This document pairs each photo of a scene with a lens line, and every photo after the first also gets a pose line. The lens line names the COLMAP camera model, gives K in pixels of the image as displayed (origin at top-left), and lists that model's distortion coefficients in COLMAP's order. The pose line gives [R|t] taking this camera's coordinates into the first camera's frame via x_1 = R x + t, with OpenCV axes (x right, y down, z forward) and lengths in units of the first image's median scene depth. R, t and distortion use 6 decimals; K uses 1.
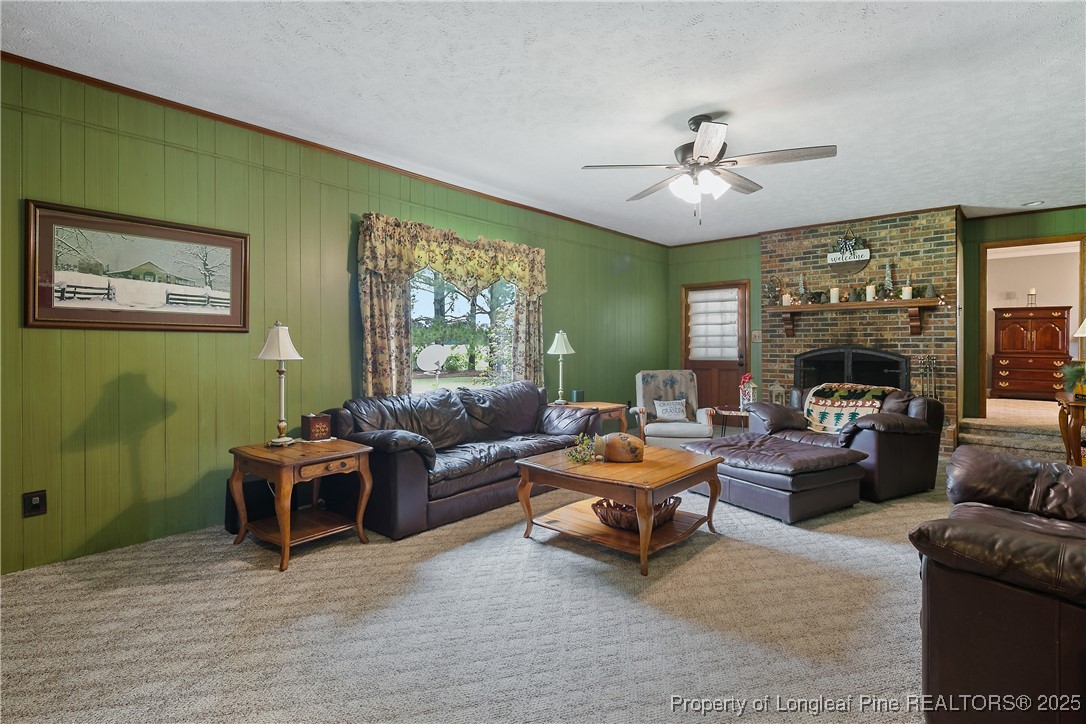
lens RADIAL K [[529.6, 0, 537.4], [0, 529.6, 344.7], [0, 0, 1]] dist [0.002753, -0.004403]
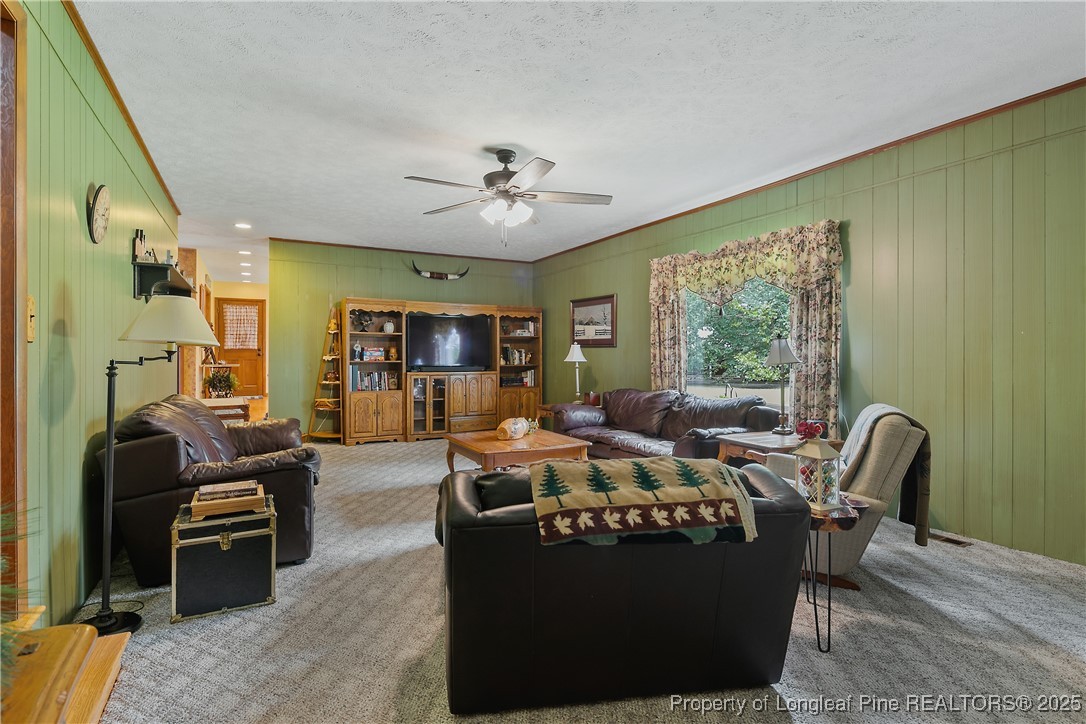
lens RADIAL K [[535.4, 0, 543.7], [0, 535.4, 354.8], [0, 0, 1]] dist [0.016172, 0.000158]
pose [[-0.344816, 0.002826, -0.938666, 0.745721], [0.001730, 0.999996, 0.002376, -0.000918], [0.938669, -0.000805, -0.344819, 0.813139]]
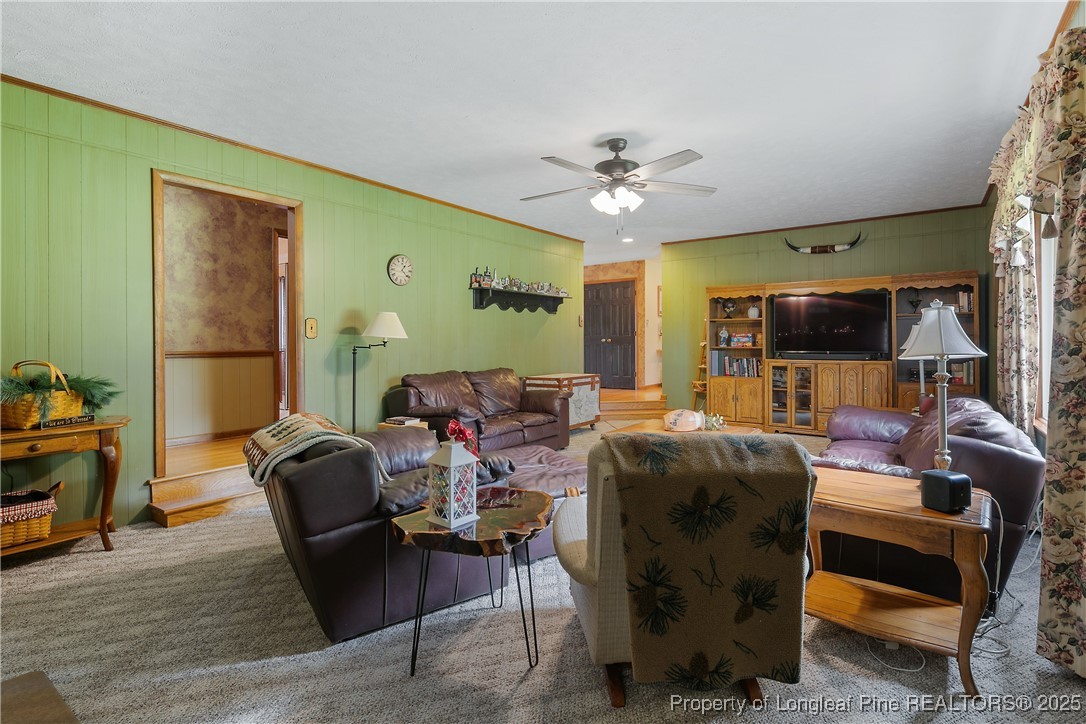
lens RADIAL K [[526.0, 0, 542.7], [0, 526.0, 345.1], [0, 0, 1]] dist [-0.000555, 0.000416]
pose [[-0.994861, 0.010301, -0.100720, 0.321572], [0.009826, 0.999938, 0.005211, 0.000517], [0.100768, 0.004194, -0.994901, 1.163719]]
